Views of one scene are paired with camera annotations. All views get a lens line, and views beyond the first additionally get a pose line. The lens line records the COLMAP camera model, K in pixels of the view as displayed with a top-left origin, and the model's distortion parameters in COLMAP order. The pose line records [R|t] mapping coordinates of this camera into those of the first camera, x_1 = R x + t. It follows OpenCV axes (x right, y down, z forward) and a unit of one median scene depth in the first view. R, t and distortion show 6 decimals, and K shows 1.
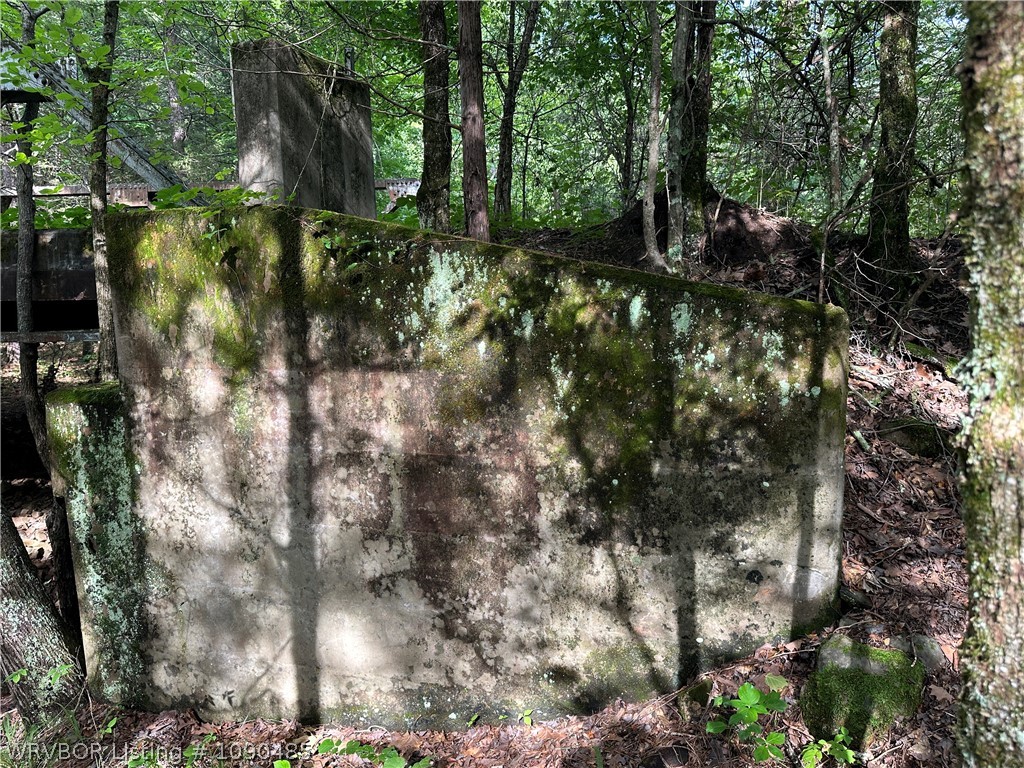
lens RADIAL K [[720.0, 0, 521.3], [0, 720.0, 374.1], [0, 0, 1]] dist [0.076190, -0.082384]
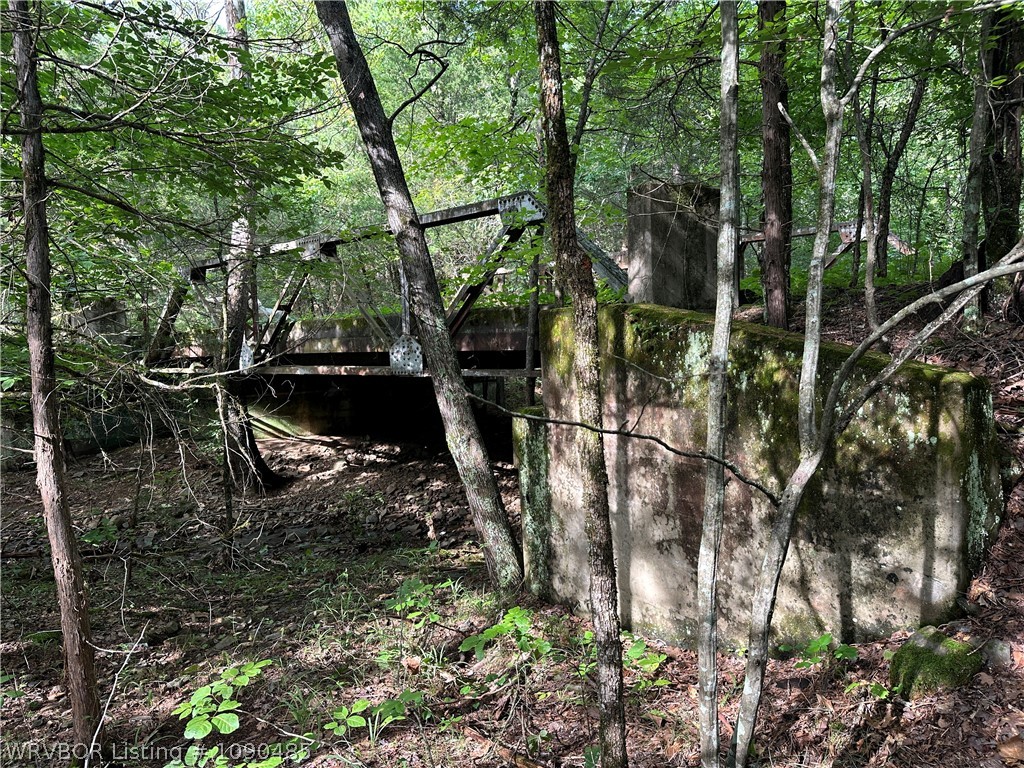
lens RADIAL K [[720.0, 0, 505.3], [0, 720.0, 377.5], [0, 0, 1]] dist [0.076190, -0.082384]
pose [[0.763799, 0.027197, -0.644881, 0.570195], [-0.052100, 0.998449, -0.019600, -0.020397], [0.643348, 0.048569, 0.764032, -0.436112]]
